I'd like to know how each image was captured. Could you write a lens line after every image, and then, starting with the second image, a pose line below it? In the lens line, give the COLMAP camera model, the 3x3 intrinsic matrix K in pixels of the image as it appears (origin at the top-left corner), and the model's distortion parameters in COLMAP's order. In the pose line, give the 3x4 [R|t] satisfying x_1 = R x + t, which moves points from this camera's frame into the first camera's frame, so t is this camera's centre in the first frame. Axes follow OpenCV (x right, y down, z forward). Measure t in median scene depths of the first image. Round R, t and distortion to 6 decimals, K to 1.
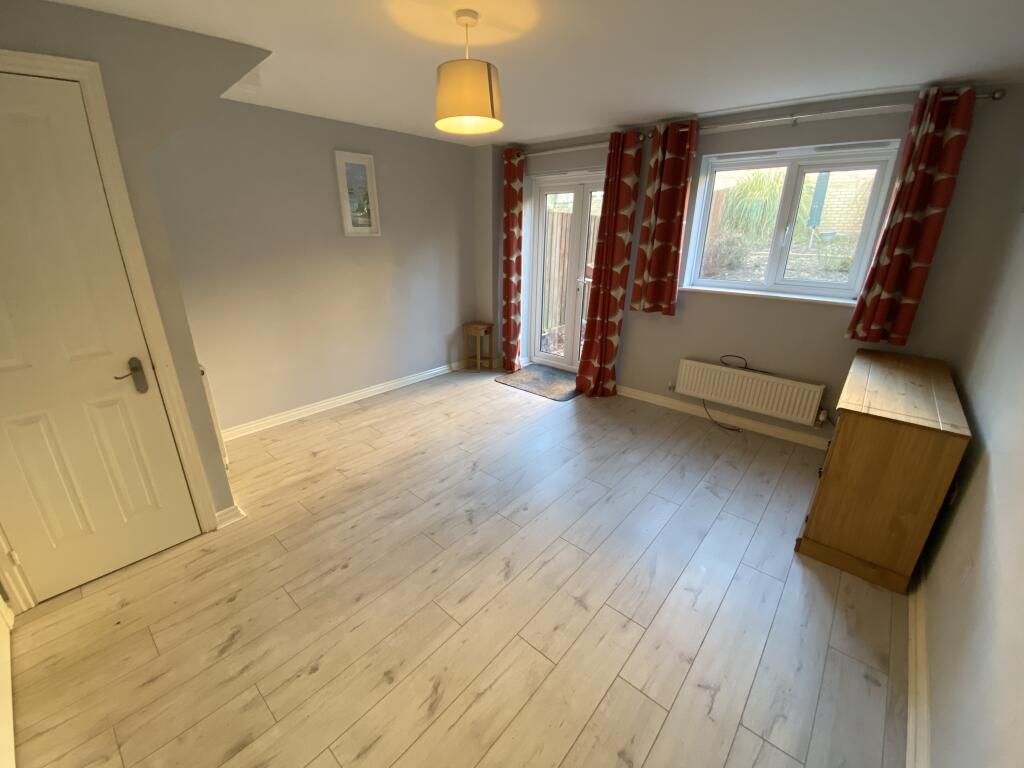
lens RADIAL K [[416.3, 0, 507.4], [0, 416.3, 381.6], [0, 0, 1]] dist [0.034691, -0.031831]
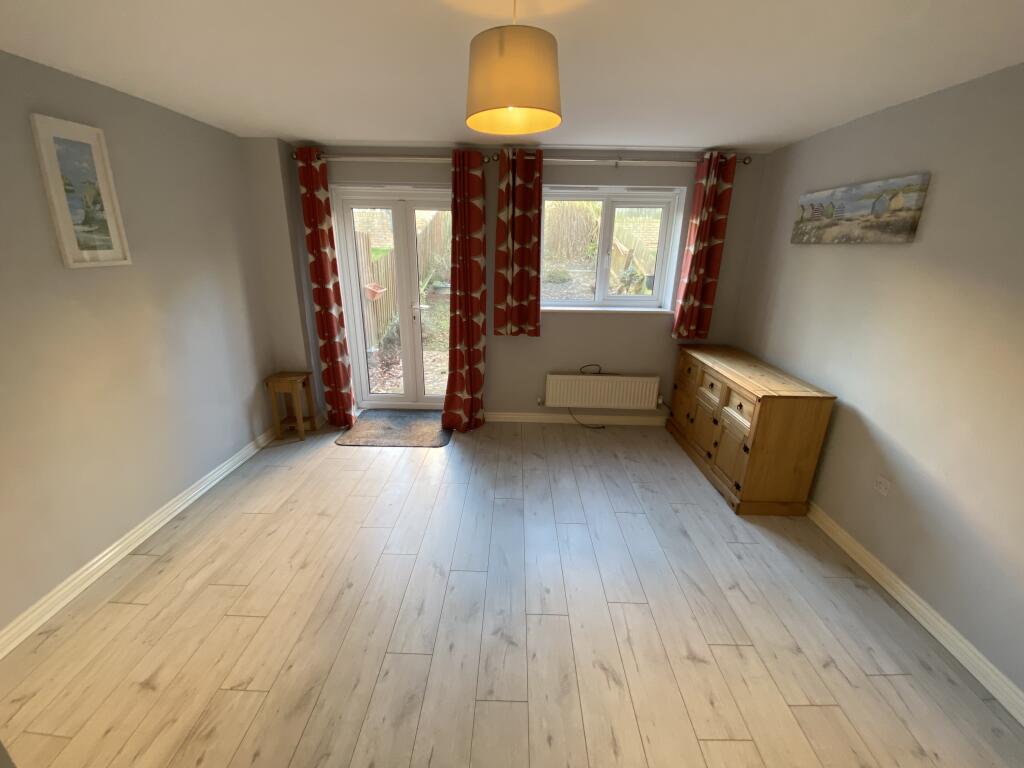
lens RADIAL K [[416.3, 0, 507.4], [0, 416.3, 381.6], [0, 0, 1]] dist [0.034691, -0.031831]
pose [[0.758030, -0.194938, 0.622406, -0.312590], [0.210316, 0.976372, 0.049656, -0.109706], [-0.617379, 0.093262, 0.781118, 0.242448]]
